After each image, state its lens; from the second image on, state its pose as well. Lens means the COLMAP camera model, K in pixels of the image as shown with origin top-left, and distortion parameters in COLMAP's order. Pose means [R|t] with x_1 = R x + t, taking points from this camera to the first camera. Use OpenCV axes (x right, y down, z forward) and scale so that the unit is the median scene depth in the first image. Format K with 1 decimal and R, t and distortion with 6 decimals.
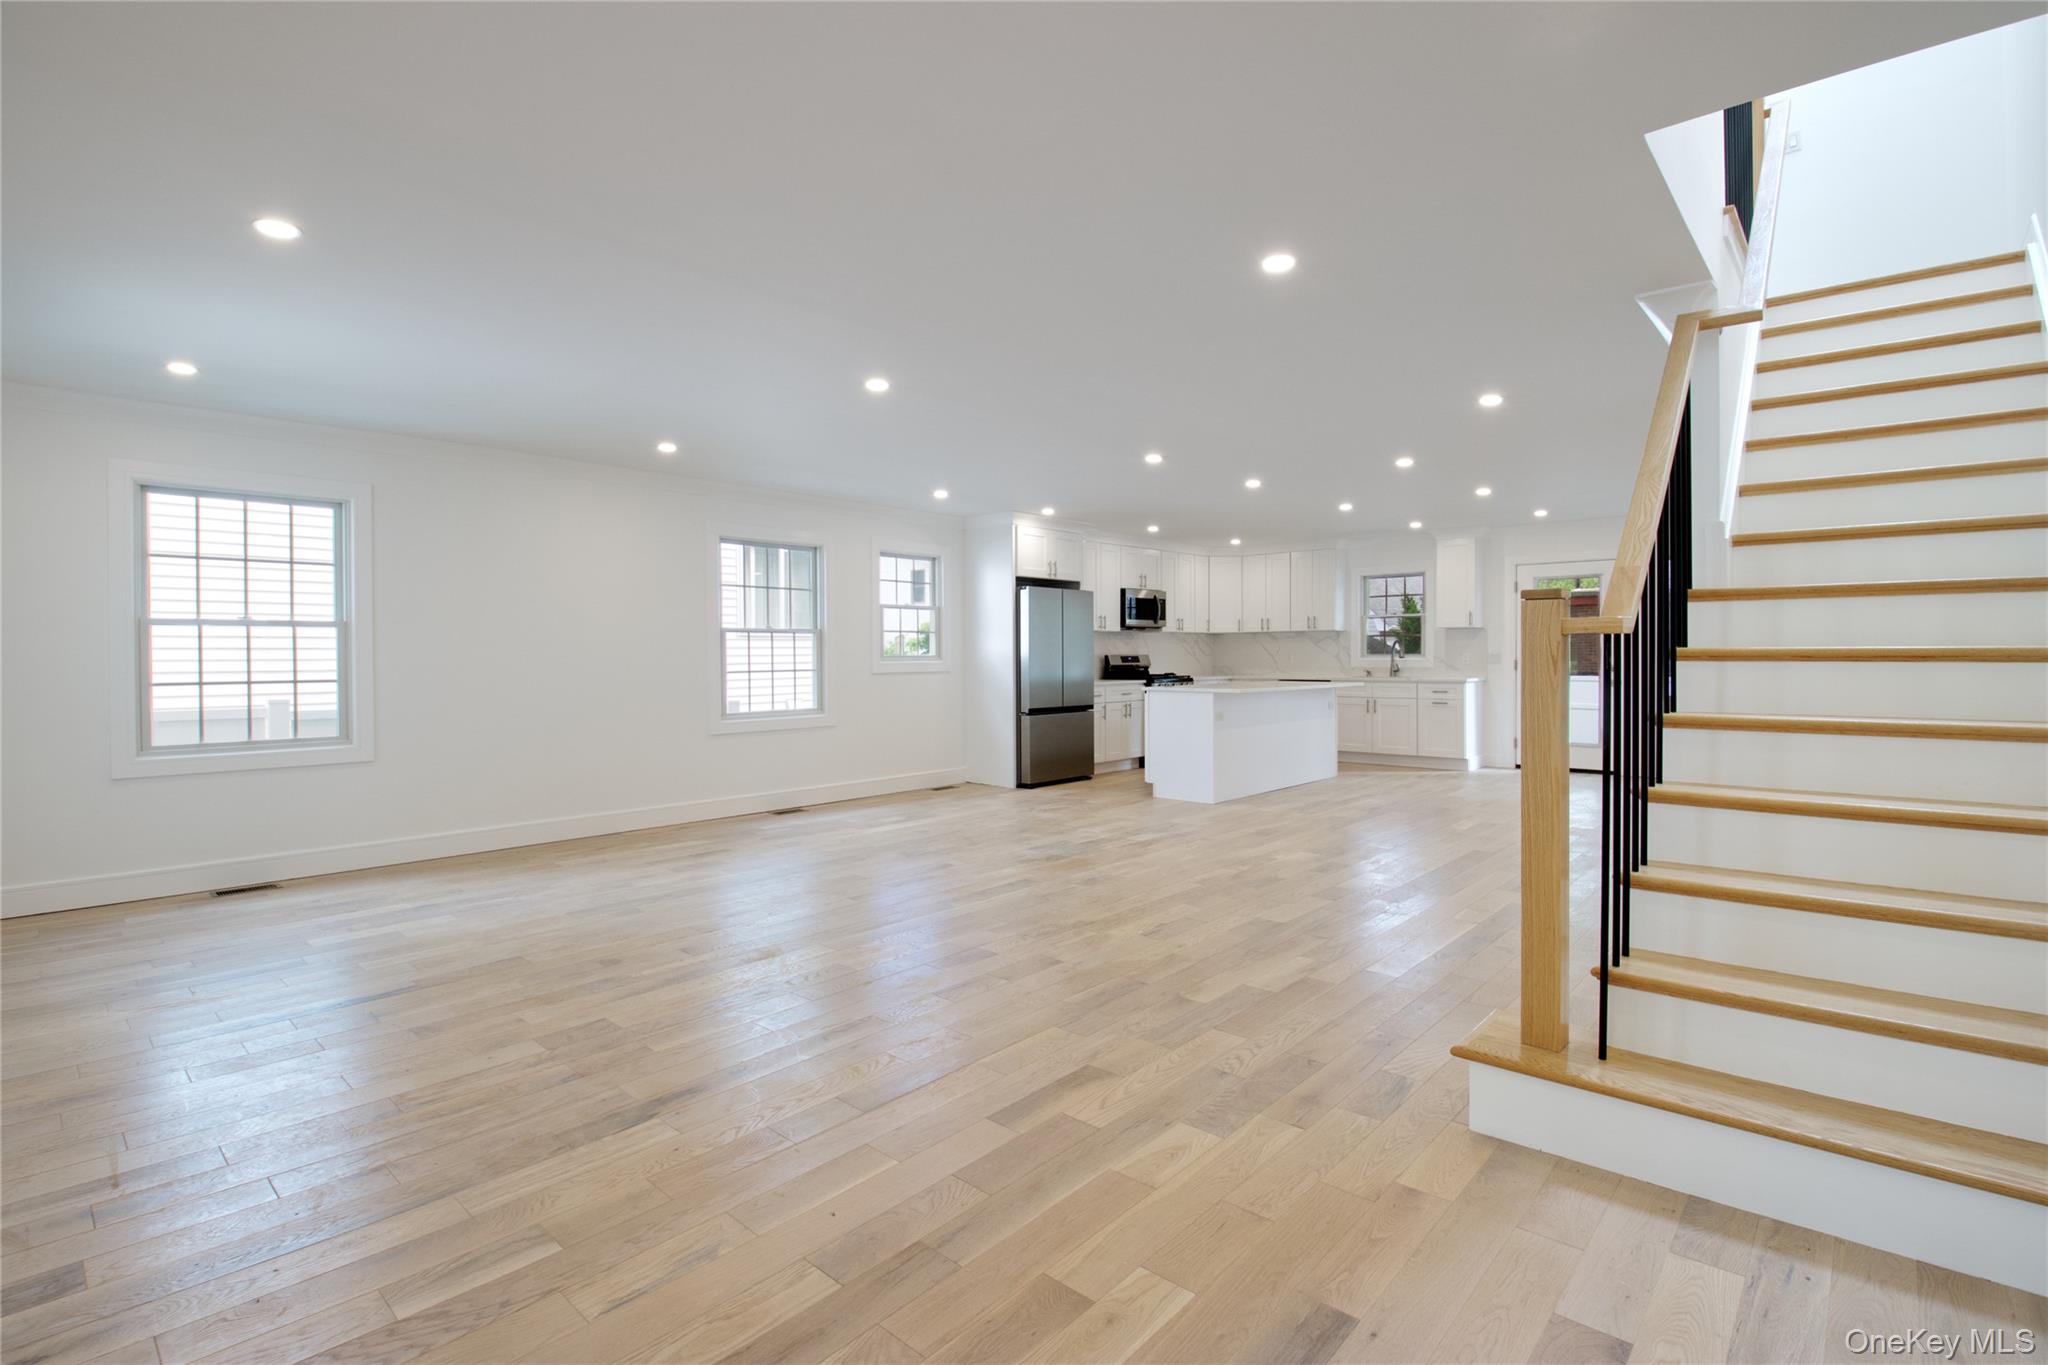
lens RADIAL K [[957.9, 0, 1018.4], [0, 957.9, 669.5], [0, 0, 1]] dist [0.001082, -0.013255]
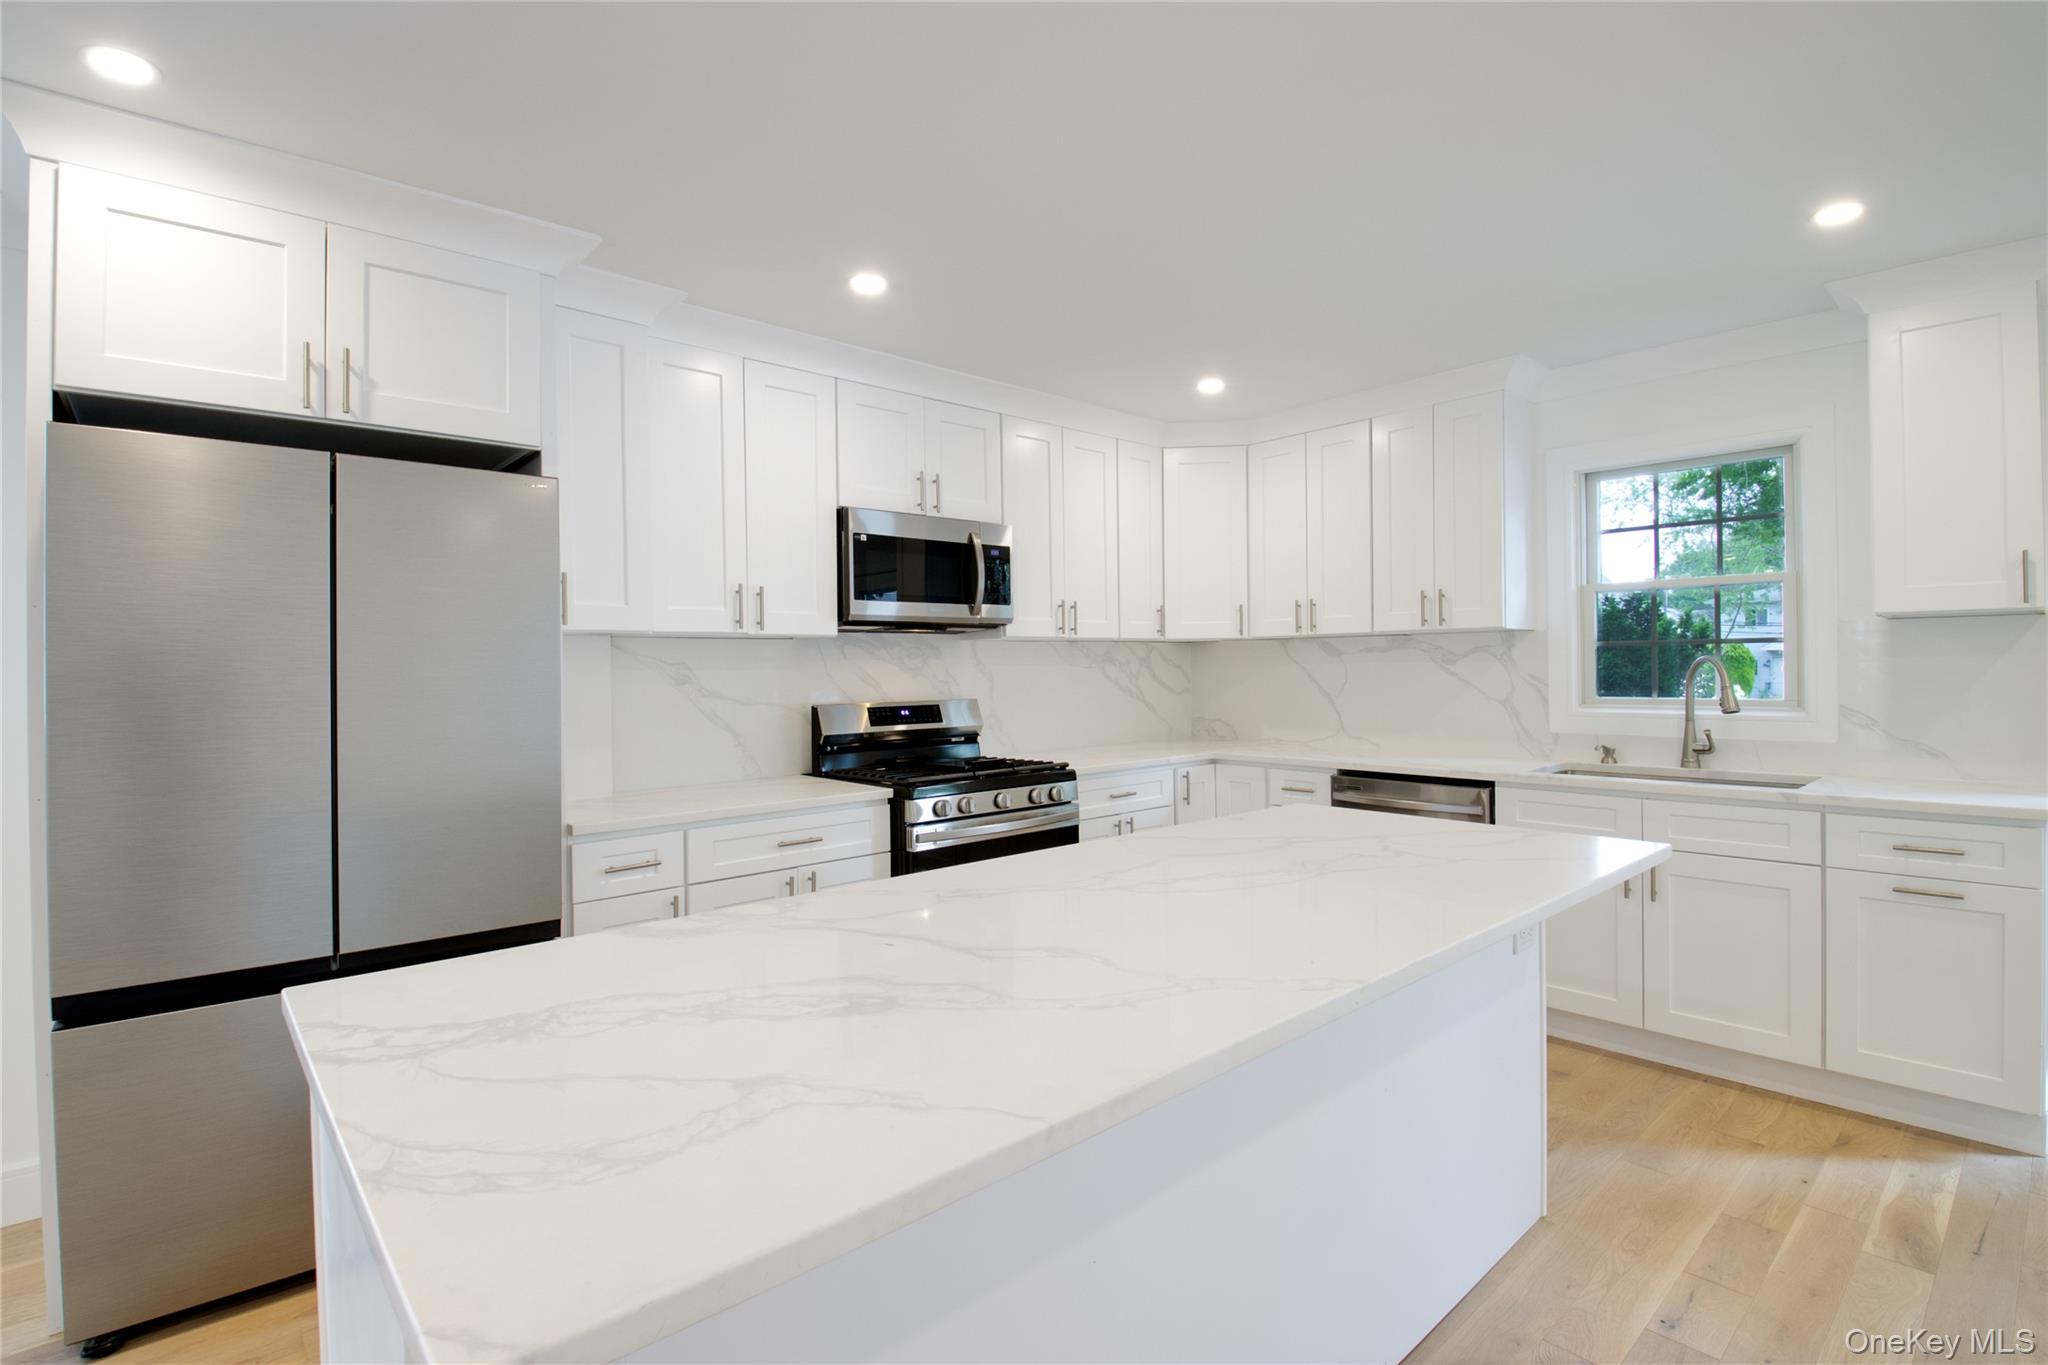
lens RADIAL K [[933.1, 0, 1029.9], [0, 933.1, 666.3], [0, 0, 1]] dist [0.000502, -0.019079]
pose [[0.993763, -0.005671, -0.111369, 0.214850], [0.003848, 0.999855, -0.016585, -0.024148], [0.111447, 0.016053, 0.993641, 0.700213]]
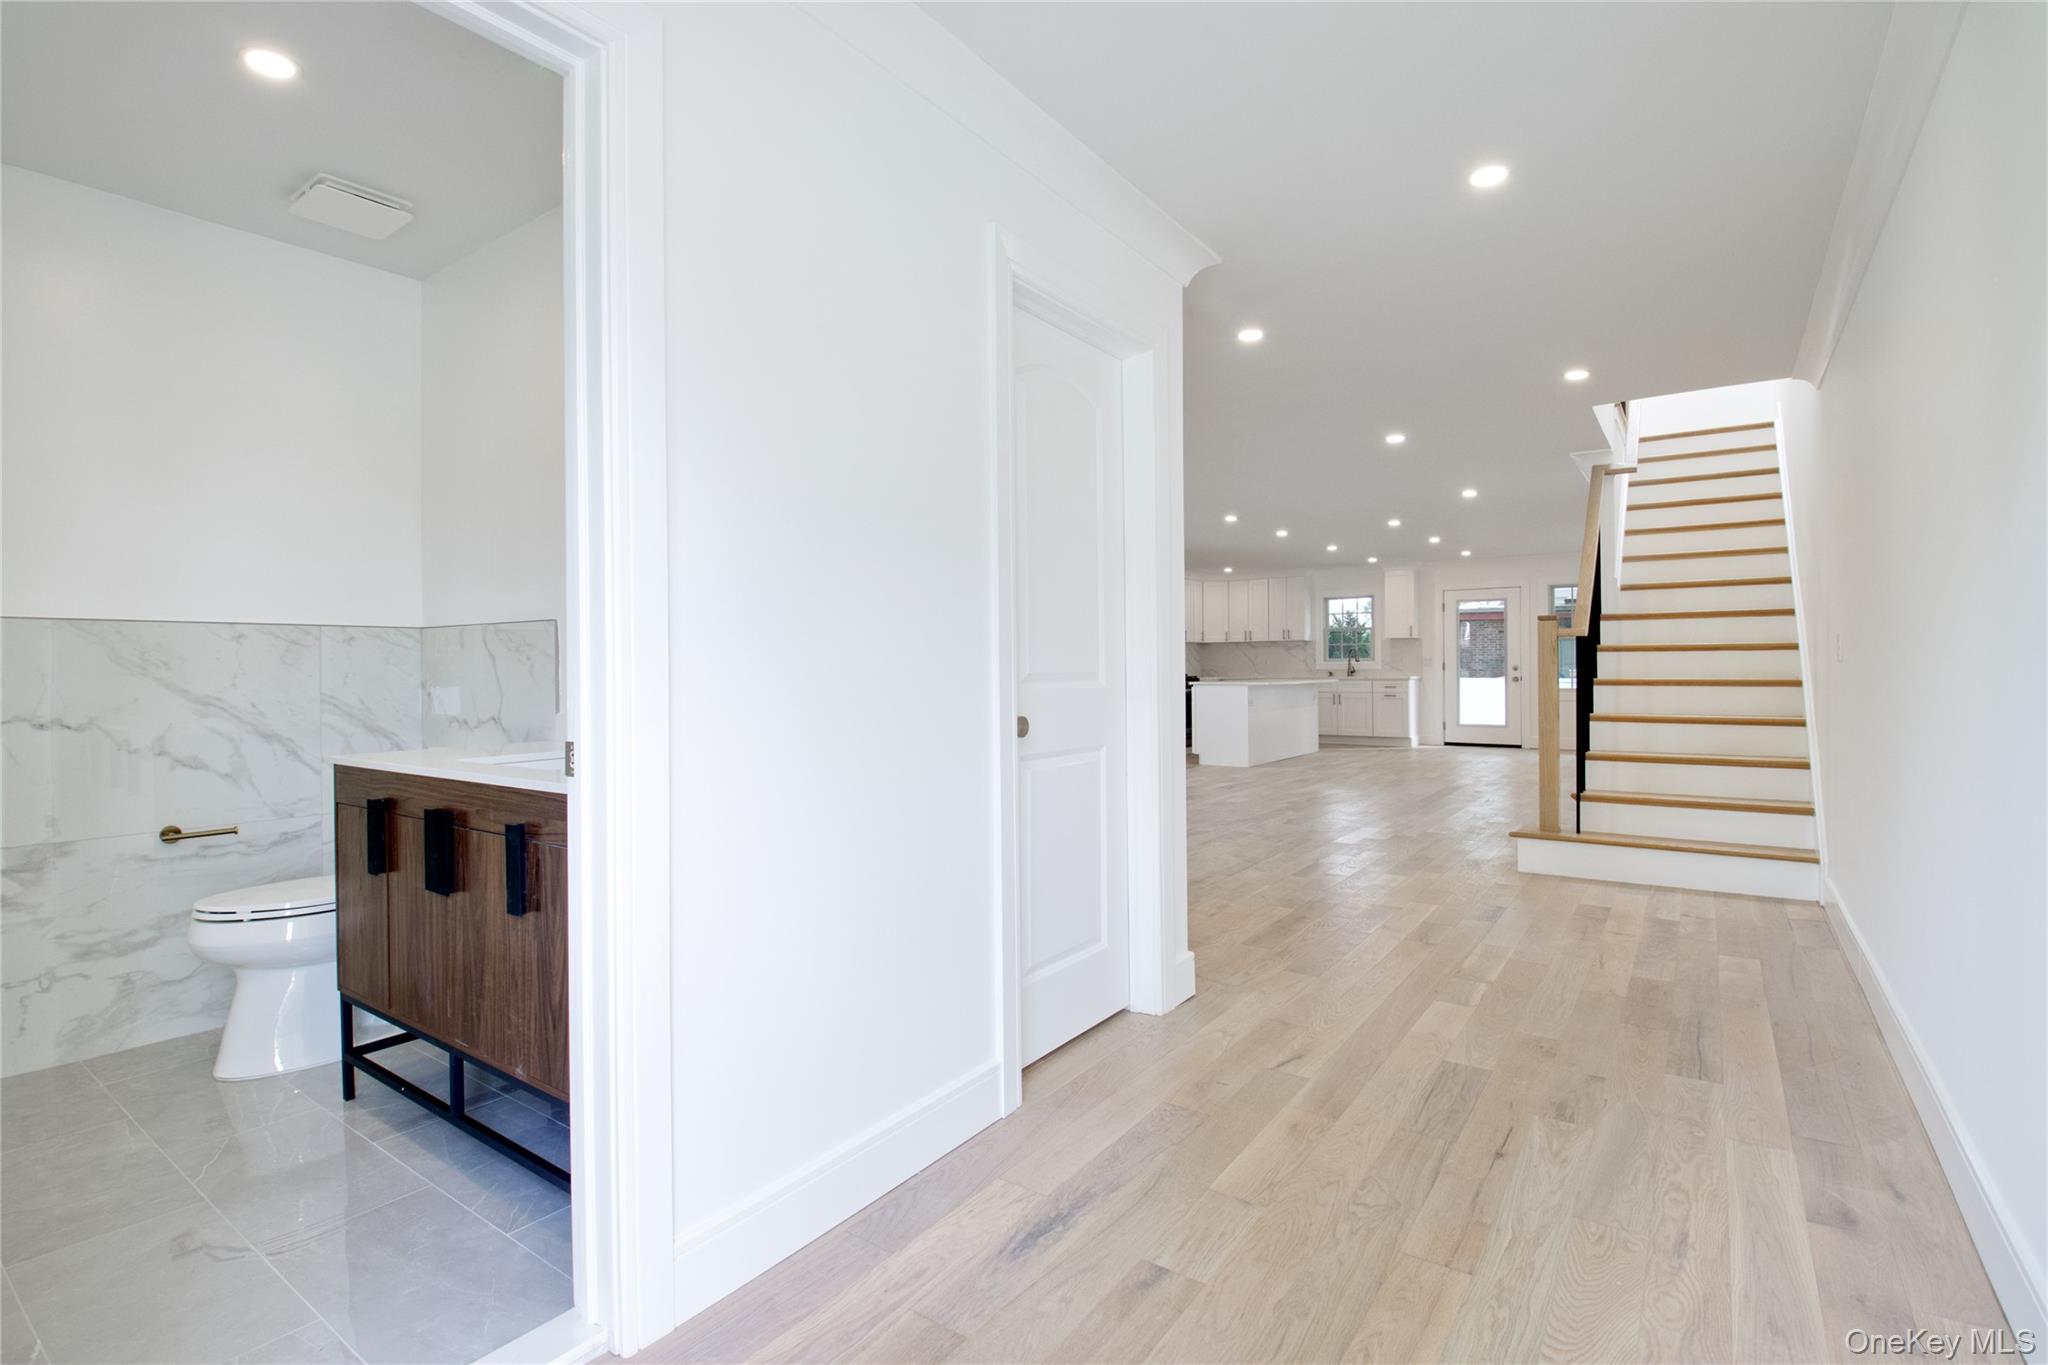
lens RADIAL K [[967.3, 0, 1008.2], [0, 967.3, 673.5], [0, 0, 1]] dist [-0.002104, -0.000248]
pose [[0.993708, -0.003441, 0.111949, -0.221191], [0.004582, 0.999940, -0.009937, 0.015332], [-0.111908, 0.010387, 0.993664, -0.249952]]
